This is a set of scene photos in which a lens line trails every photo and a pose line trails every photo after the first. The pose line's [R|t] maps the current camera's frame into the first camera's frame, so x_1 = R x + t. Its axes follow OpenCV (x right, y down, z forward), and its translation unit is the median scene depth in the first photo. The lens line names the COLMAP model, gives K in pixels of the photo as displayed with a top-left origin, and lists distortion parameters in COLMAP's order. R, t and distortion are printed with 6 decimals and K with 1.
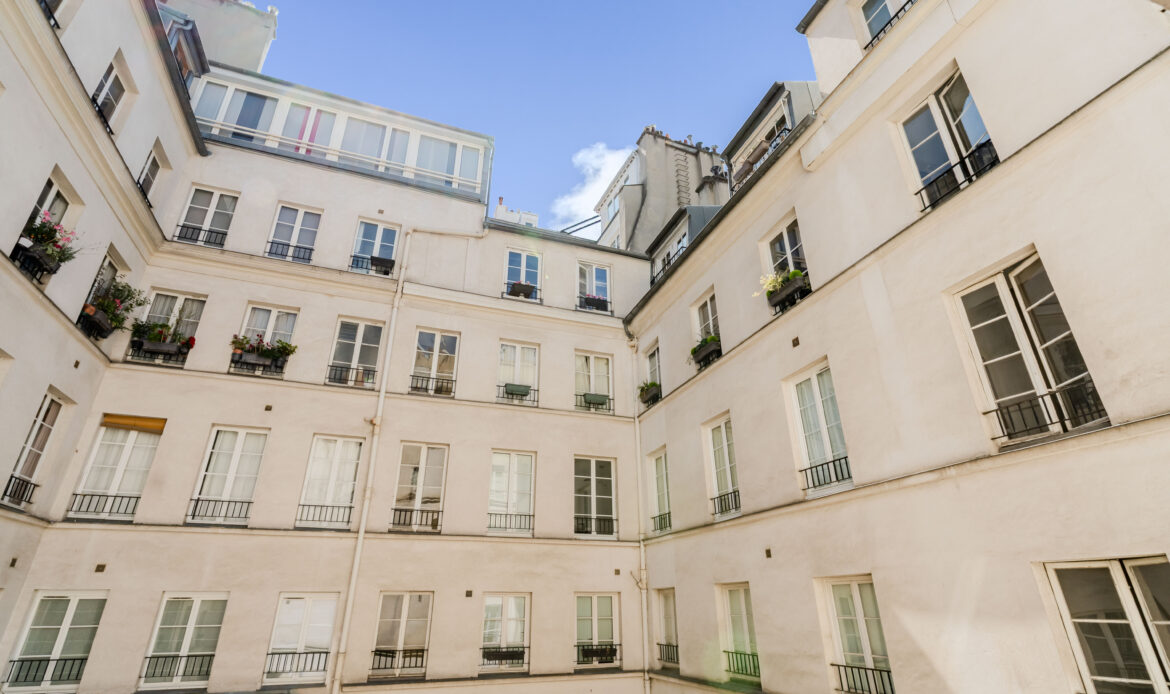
lens RADIAL K [[561.6, 0, 574.0], [0, 561.6, 347.7], [0, 0, 1]] dist [0.004758, 0.002612]
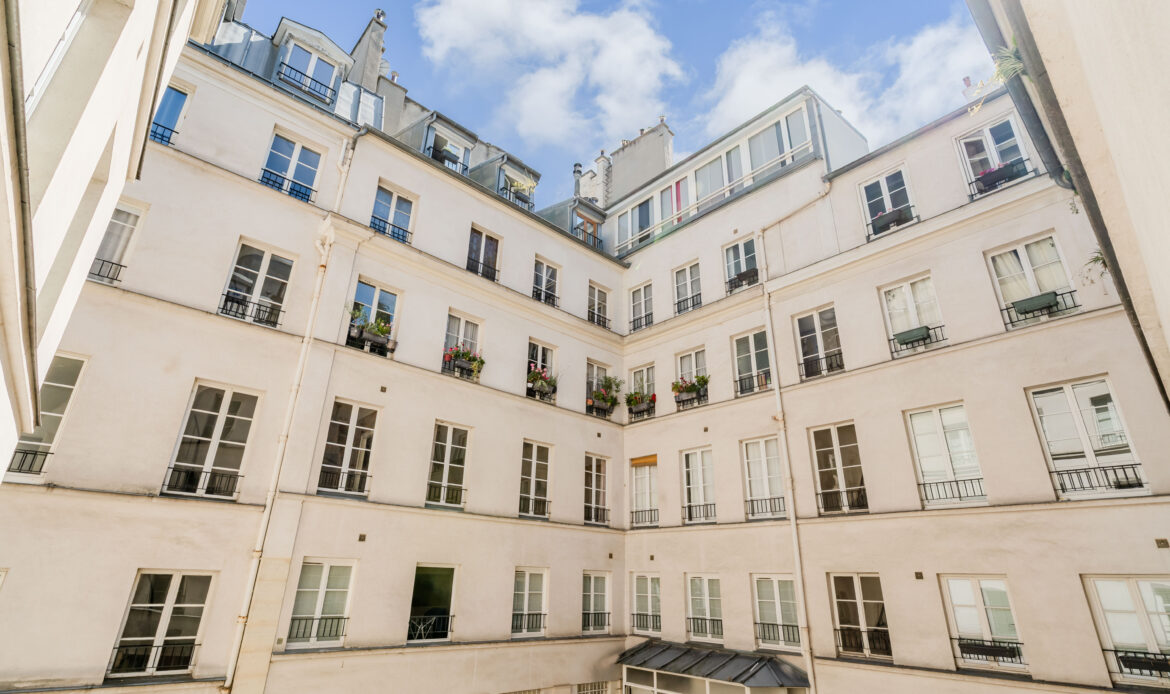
lens RADIAL K [[561.6, 0, 580.4], [0, 561.6, 349.2], [0, 0, 1]] dist [0.004758, 0.002612]
pose [[0.391188, -0.344579, -0.853368, 0.458405], [0.365483, 0.909172, -0.199573, 0.087323], [0.844627, -0.233821, 0.481595, 0.187055]]
